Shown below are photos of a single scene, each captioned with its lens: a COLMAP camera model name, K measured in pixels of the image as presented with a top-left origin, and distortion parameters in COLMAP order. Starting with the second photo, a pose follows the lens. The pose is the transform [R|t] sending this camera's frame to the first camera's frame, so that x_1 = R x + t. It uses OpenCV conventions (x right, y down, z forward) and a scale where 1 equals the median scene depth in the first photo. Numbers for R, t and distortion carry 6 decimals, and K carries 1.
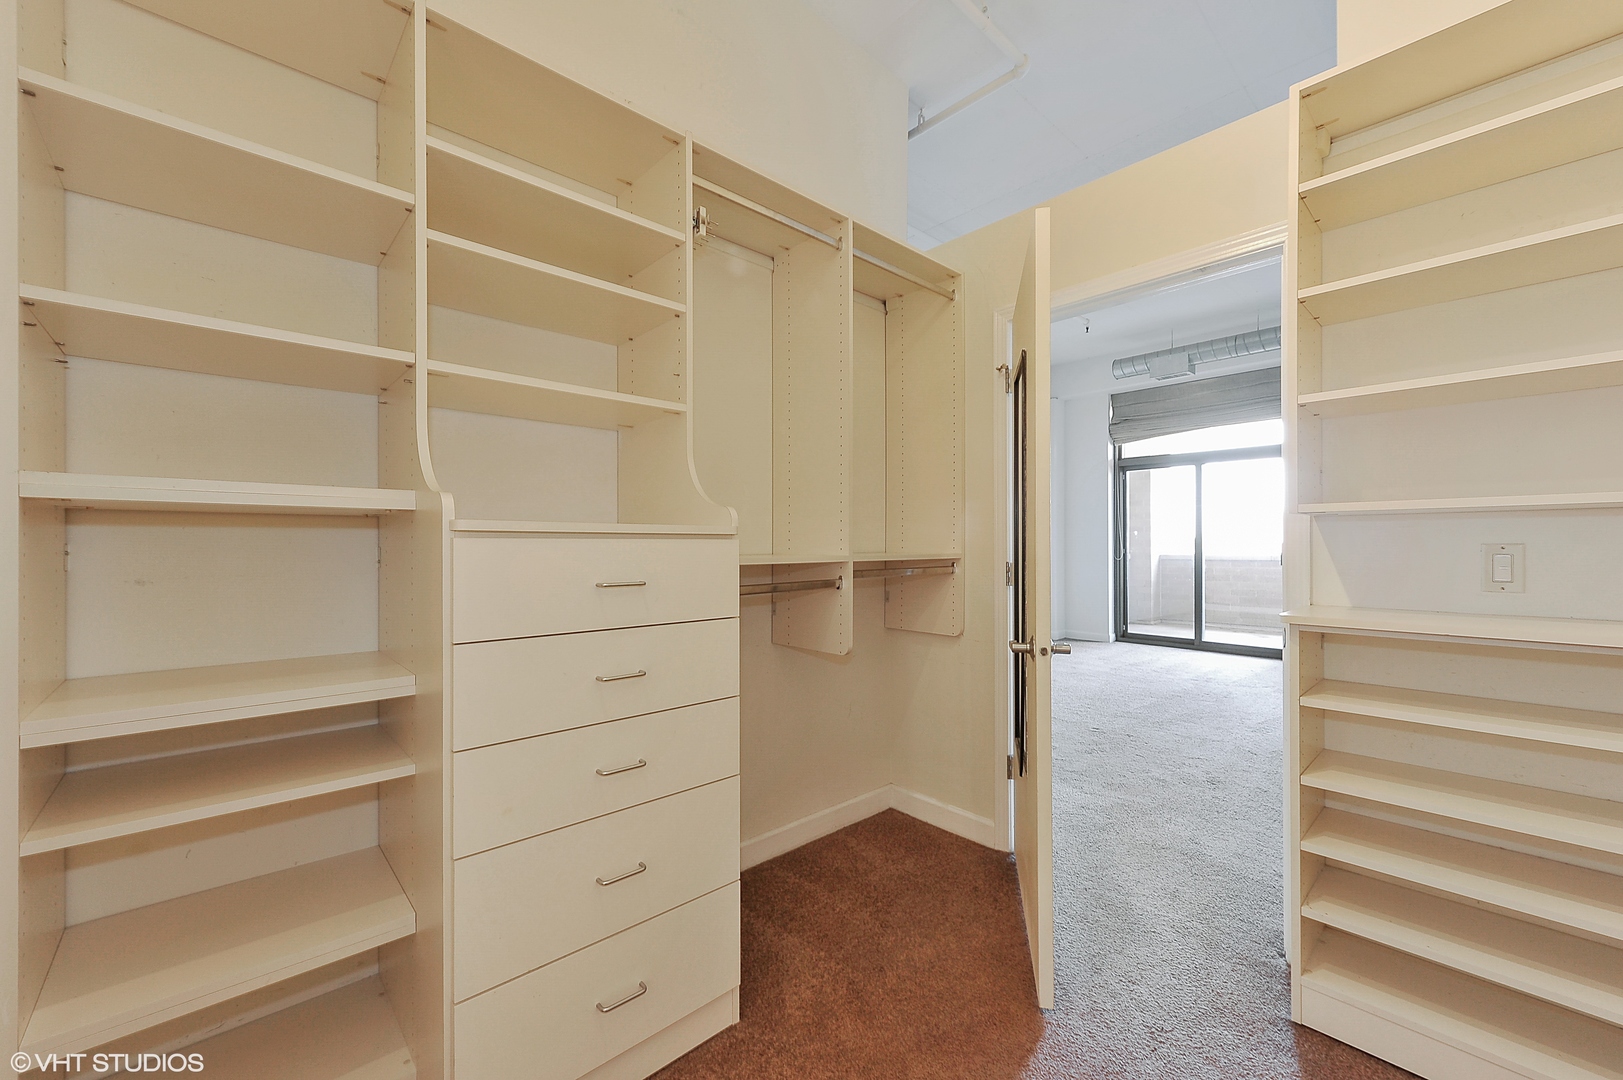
lens RADIAL K [[645.9, 0, 797.3], [0, 645.9, 556.1], [0, 0, 1]] dist [0.002176, -0.000305]
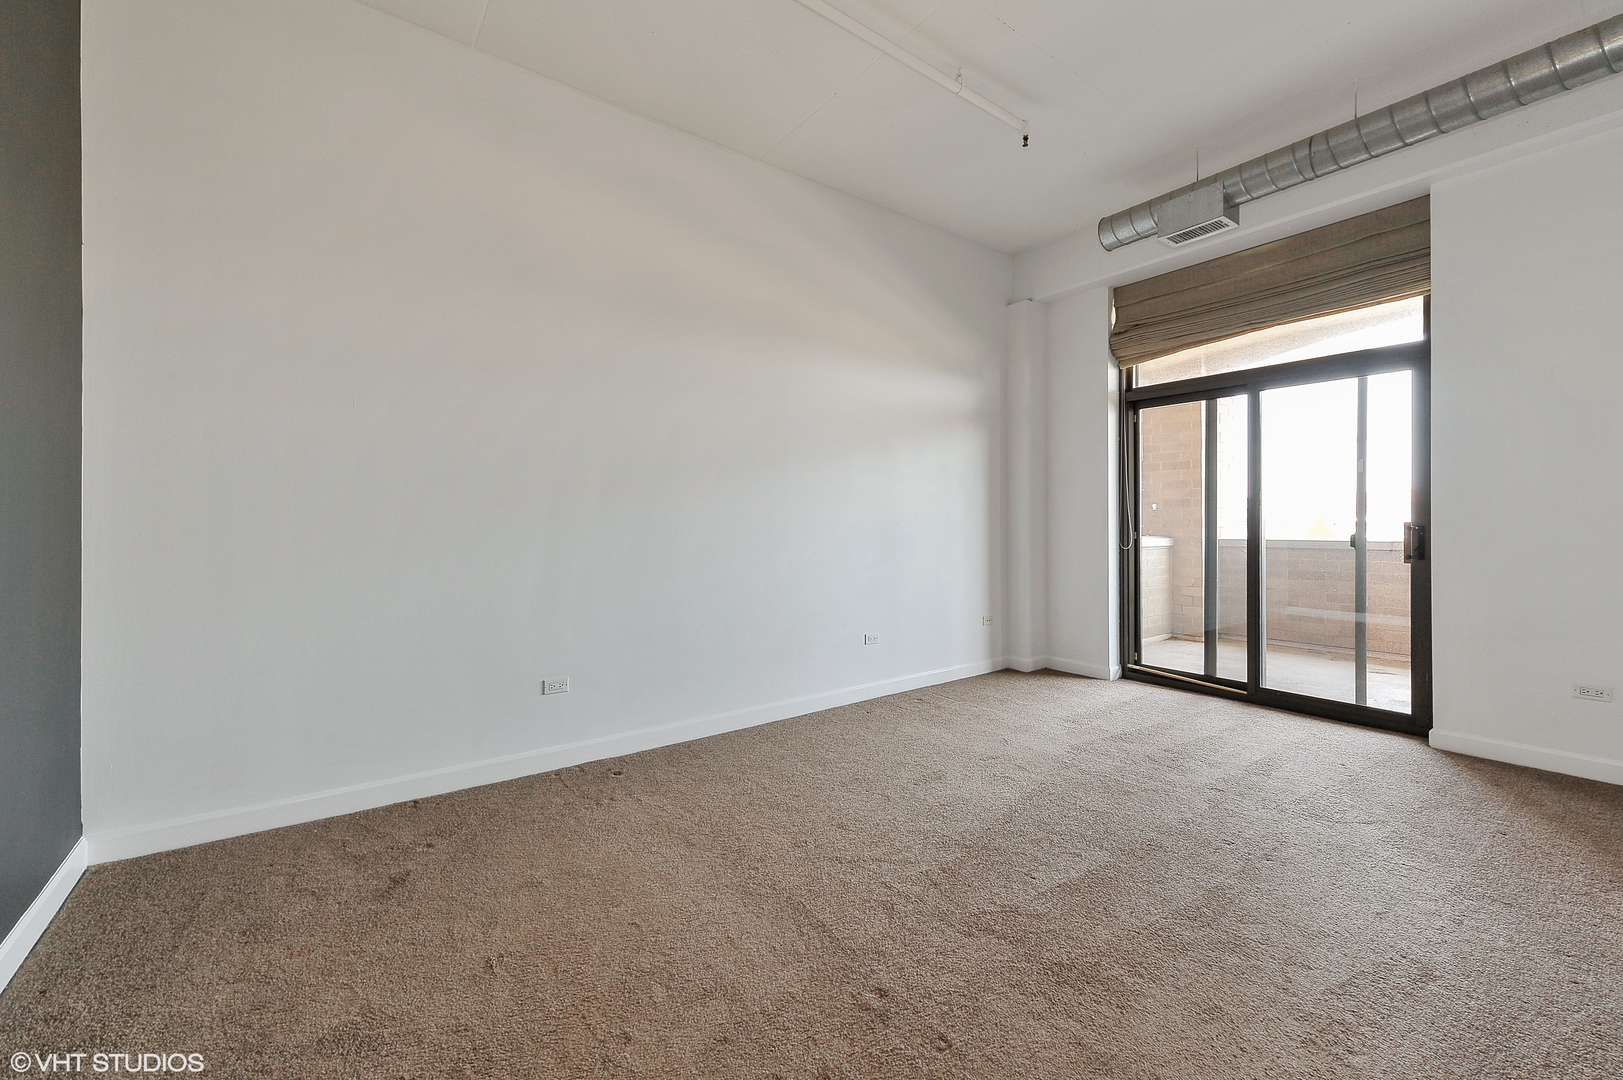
lens RADIAL K [[645.9, 0, 810.0], [0, 645.9, 527.6], [0, 0, 1]] dist [0.002176, -0.000305]
pose [[0.993347, 0.003738, -0.115103, 0.293016], [-0.004146, 0.999986, -0.003305, -0.013258], [0.115089, 0.003760, 0.993348, 0.375976]]
